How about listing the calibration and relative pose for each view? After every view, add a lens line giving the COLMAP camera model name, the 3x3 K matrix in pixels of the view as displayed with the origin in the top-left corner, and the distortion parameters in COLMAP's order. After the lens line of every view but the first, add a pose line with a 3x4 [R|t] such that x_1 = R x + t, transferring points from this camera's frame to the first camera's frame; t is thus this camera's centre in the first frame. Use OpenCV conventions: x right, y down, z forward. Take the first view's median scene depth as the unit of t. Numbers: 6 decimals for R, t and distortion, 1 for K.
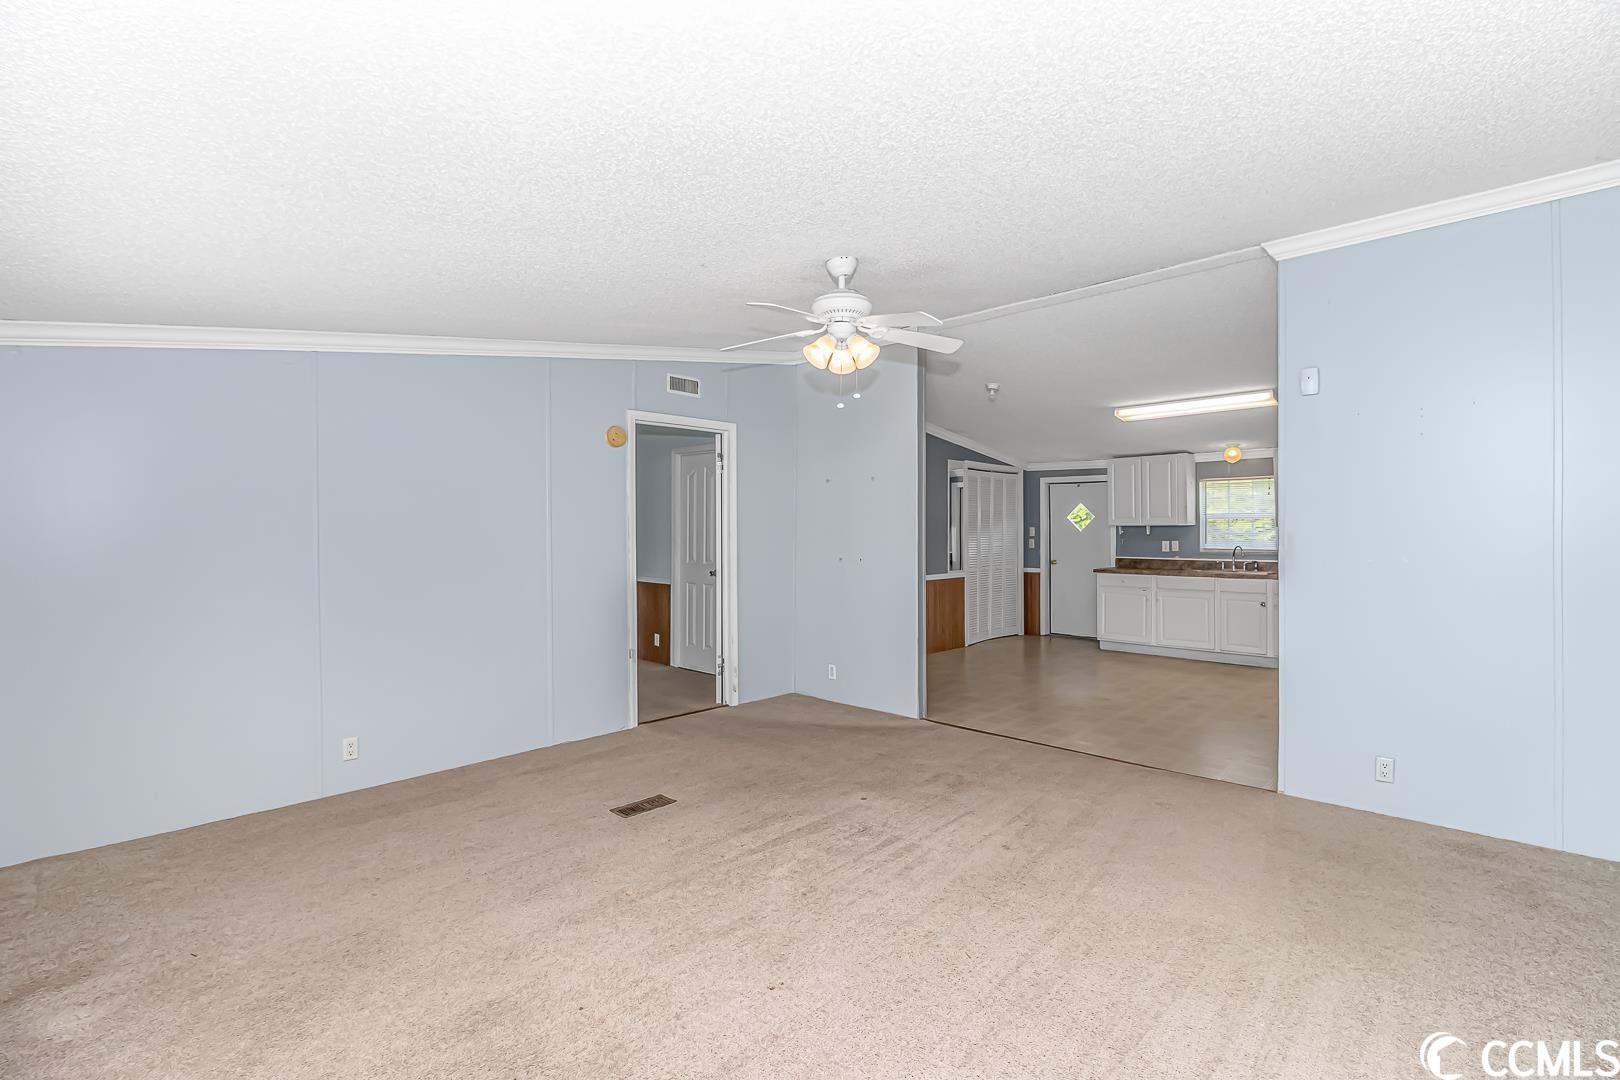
lens RADIAL K [[776.3, 0, 810.0], [0, 776.3, 540.0], [0, 0, 1]] dist [0.000436, -0.000051]
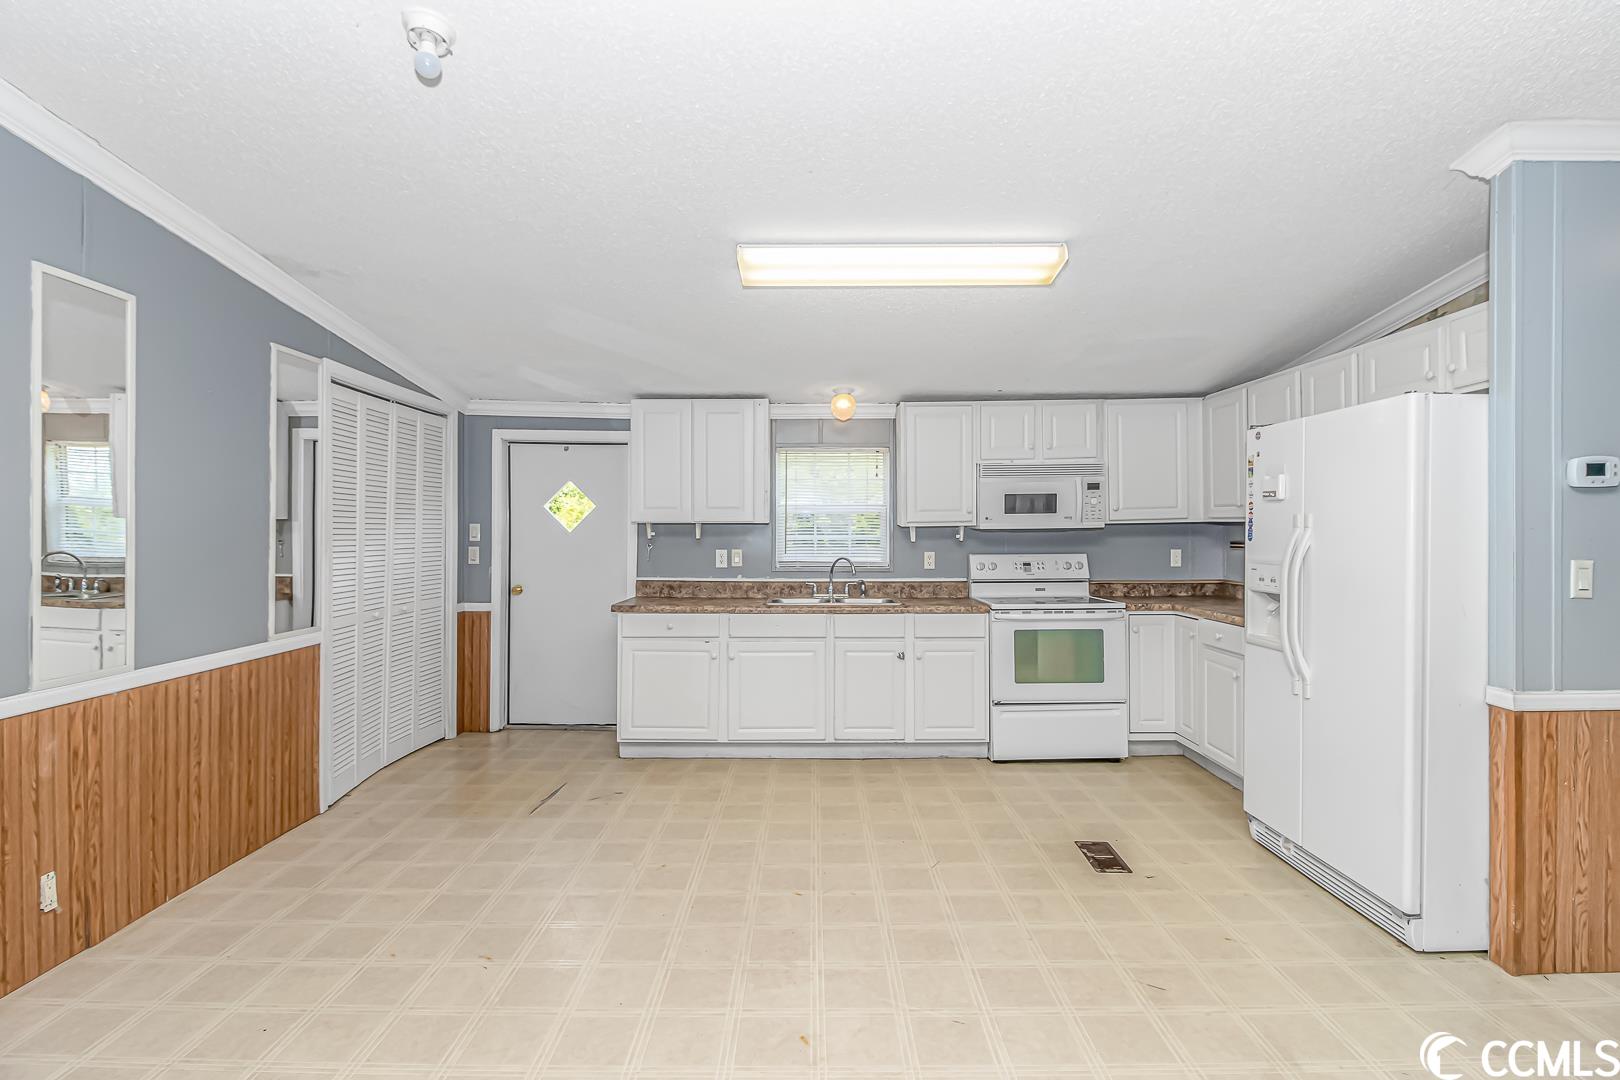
lens RADIAL K [[744.8, 0, 809.5], [0, 744.8, 522.6], [0, 0, 1]] dist [0.001131, 0.000167]
pose [[0.718435, 0.008733, 0.695539, 0.111216], [0.003277, 0.999868, -0.015940, -0.009565], [-0.695586, 0.013731, 0.718311, 0.536652]]
